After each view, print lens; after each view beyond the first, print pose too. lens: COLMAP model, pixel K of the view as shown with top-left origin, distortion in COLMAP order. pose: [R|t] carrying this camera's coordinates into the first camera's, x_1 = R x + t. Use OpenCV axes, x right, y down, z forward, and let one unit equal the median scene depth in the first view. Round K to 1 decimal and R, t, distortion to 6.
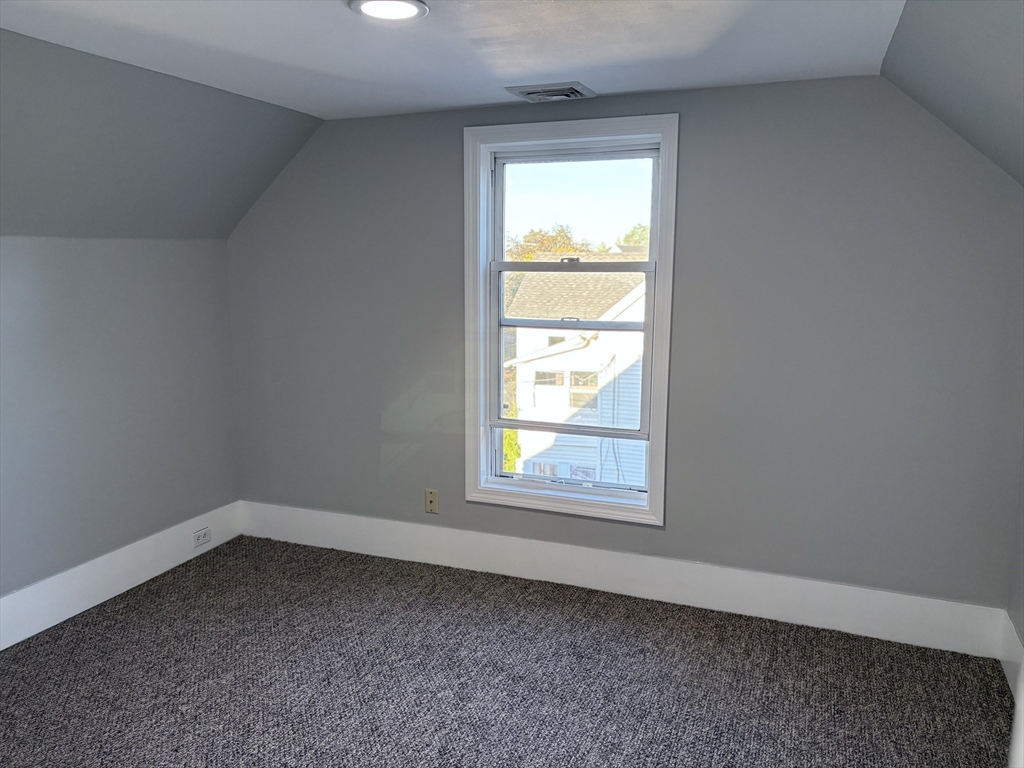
lens RADIAL K [[778.5, 0, 512.0], [0, 778.5, 384.0], [0, 0, 1]] dist [0.029284, -0.001271]
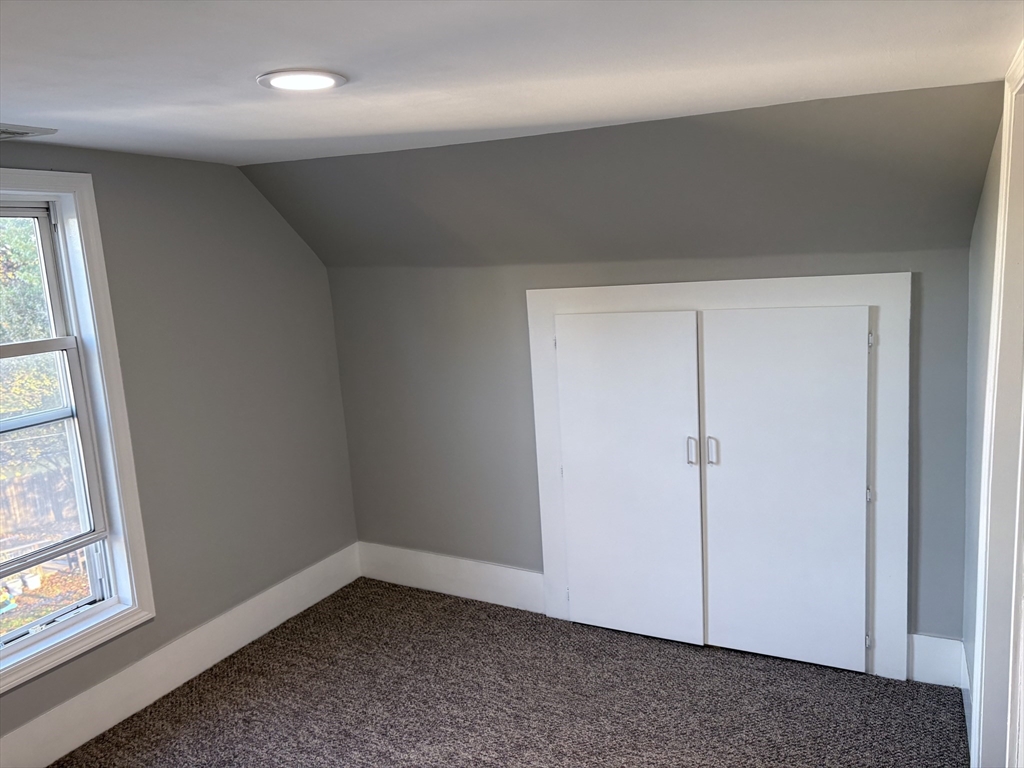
lens RADIAL K [[759.4, 0, 512.0], [0, 759.4, 384.0], [0, 0, 1]] dist [-0.002293, -0.000030]
pose [[0.099535, -0.164709, 0.981307, -0.609404], [0.222249, 0.964970, 0.139424, -0.114864], [-0.969896, 0.204217, 0.132655, 0.424334]]
